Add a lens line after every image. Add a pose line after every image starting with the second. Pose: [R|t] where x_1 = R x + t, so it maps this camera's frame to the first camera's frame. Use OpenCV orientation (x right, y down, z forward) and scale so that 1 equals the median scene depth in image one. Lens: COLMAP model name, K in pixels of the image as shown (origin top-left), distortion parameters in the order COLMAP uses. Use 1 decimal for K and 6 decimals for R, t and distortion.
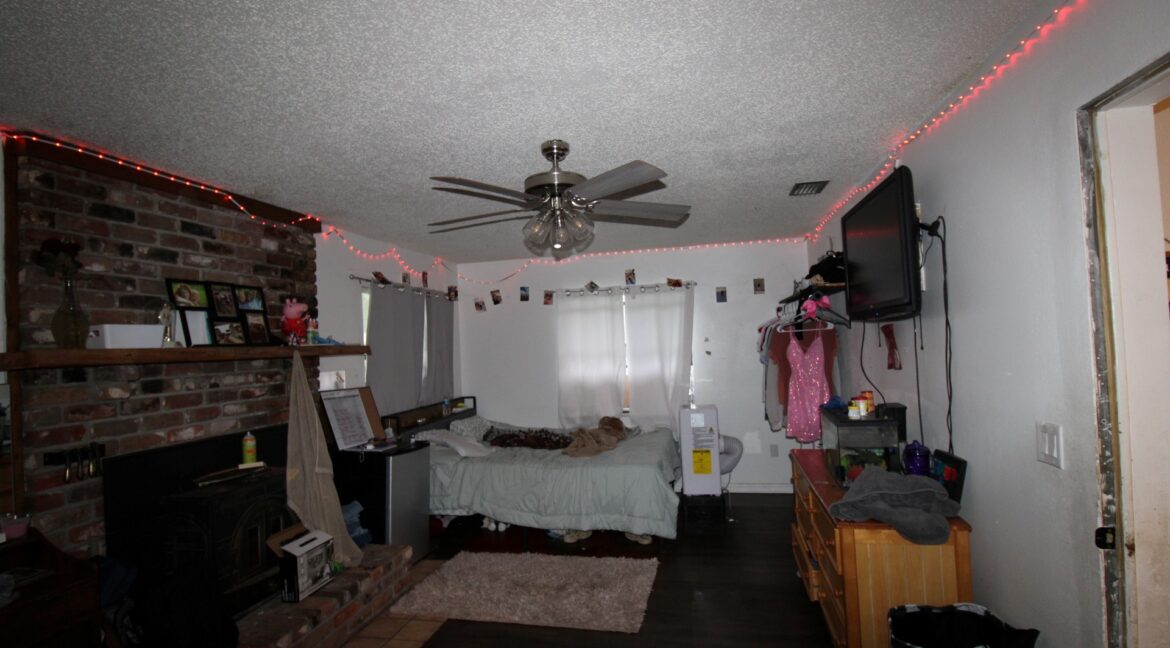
lens RADIAL K [[546.0, 0, 585.4], [0, 546.0, 327.0], [0, 0, 1]] dist [-0.002728, -0.009762]
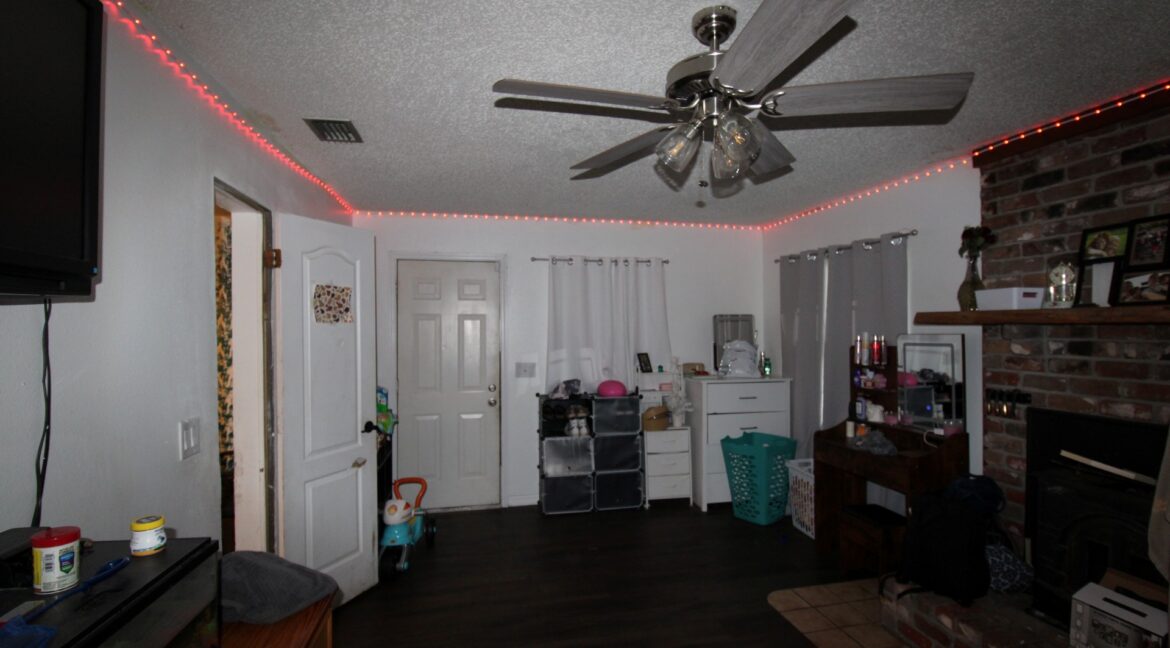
lens RADIAL K [[546.0, 0, 585.0], [0, 546.0, 323.2], [0, 0, 1]] dist [-0.002728, -0.009762]
pose [[-0.908435, 0.047105, -0.415364, 0.365712], [0.058996, 0.998133, -0.015835, 0.030180], [0.413843, -0.038890, -0.909517, 1.478413]]
